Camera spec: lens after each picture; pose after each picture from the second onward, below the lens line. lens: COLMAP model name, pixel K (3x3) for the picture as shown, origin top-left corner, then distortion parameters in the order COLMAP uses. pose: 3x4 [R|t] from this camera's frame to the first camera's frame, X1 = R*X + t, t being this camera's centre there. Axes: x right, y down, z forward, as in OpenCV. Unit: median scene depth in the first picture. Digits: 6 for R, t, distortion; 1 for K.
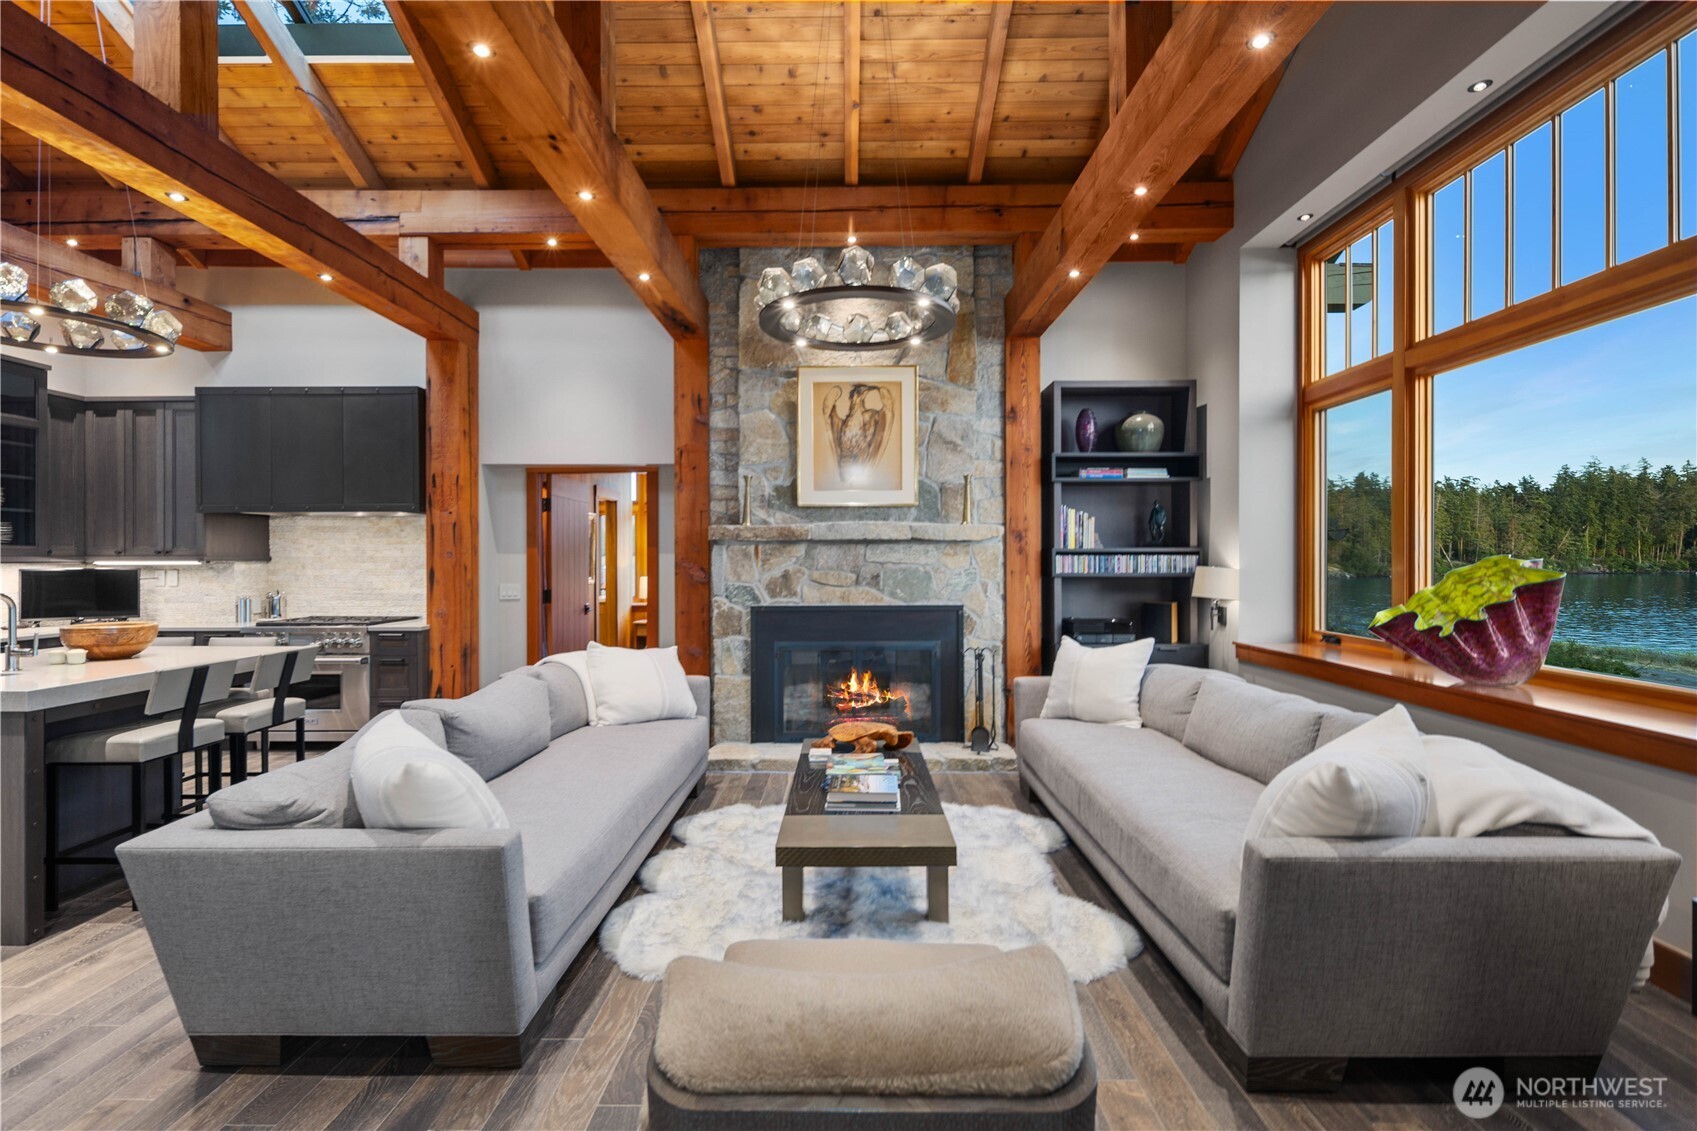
lens RADIAL K [[740.0, 0, 847.5], [0, 740.0, 559.5], [0, 0, 1]] dist [-0.003531, -0.000676]
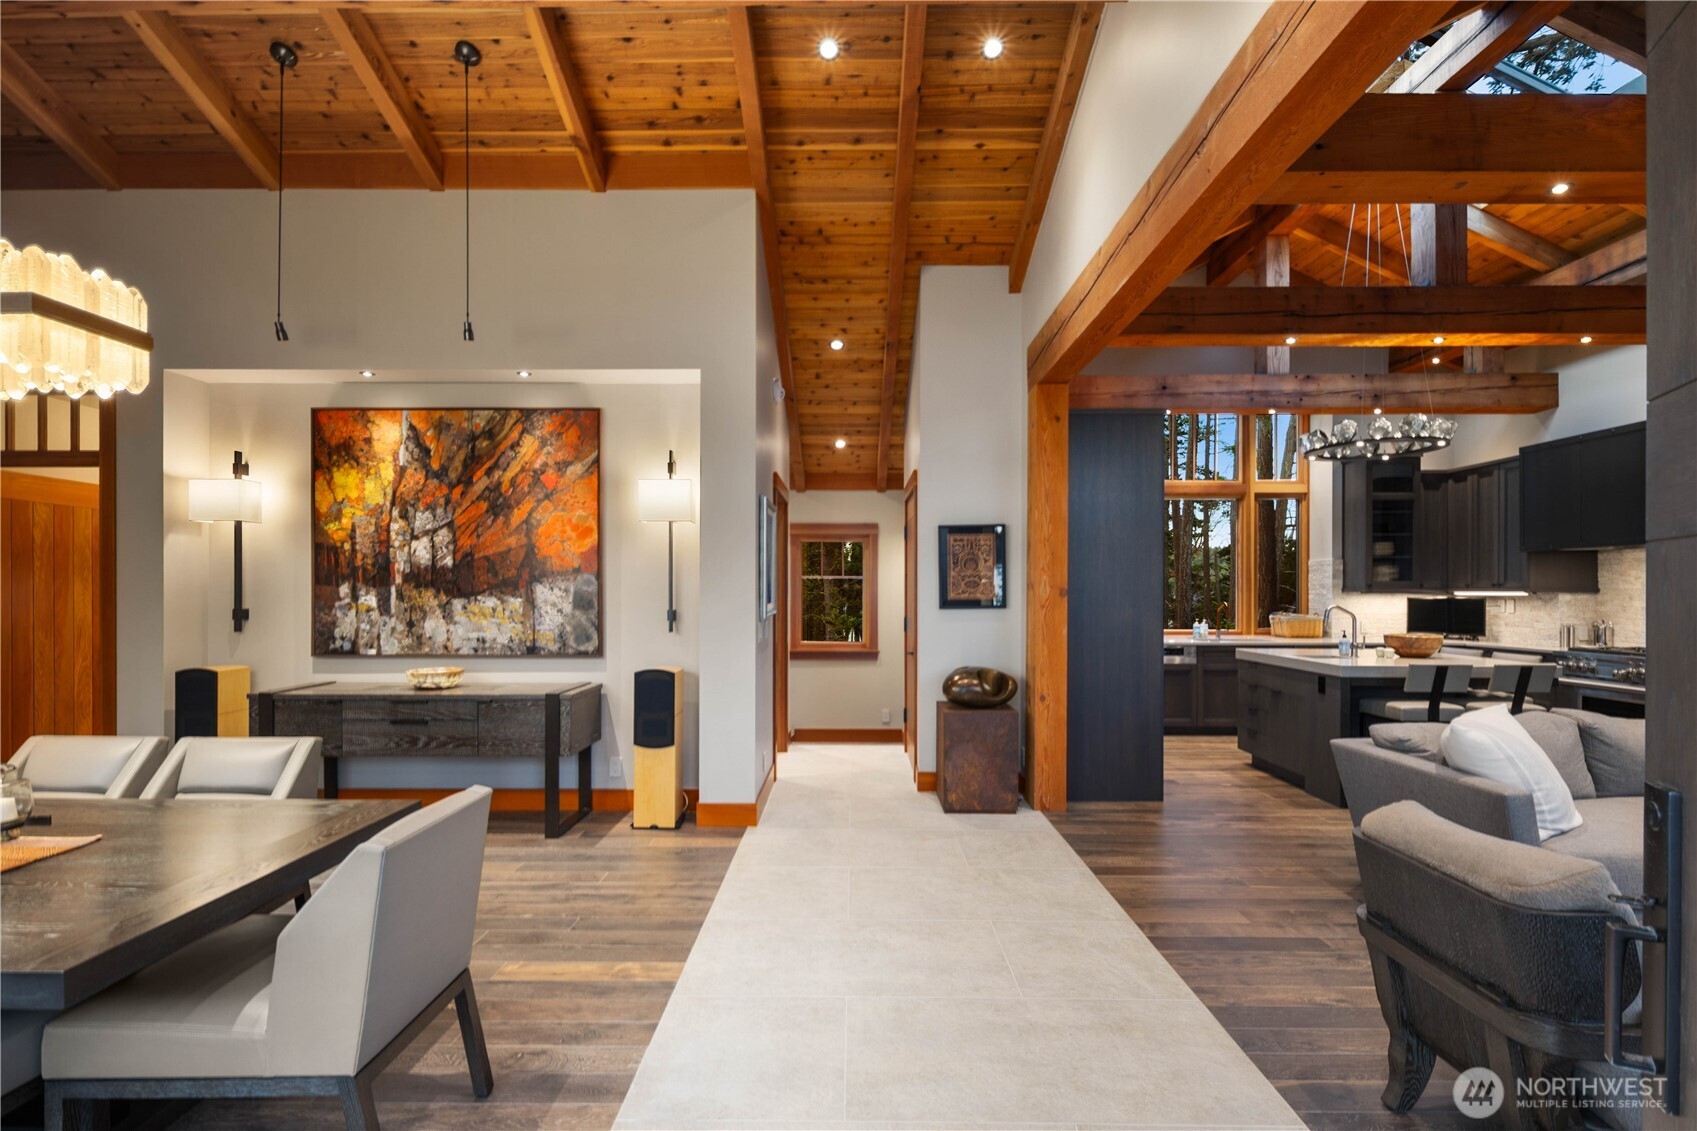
lens RADIAL K [[740.0, 0, 850.4], [0, 740.0, 581.5], [0, 0, 1]] dist [-0.003531, -0.000676]
pose [[-0.004724, -0.008760, -0.999950, 0.319432], [-0.002104, 0.999959, -0.008751, -0.002775], [0.999987, 0.002063, -0.004742, -0.085251]]
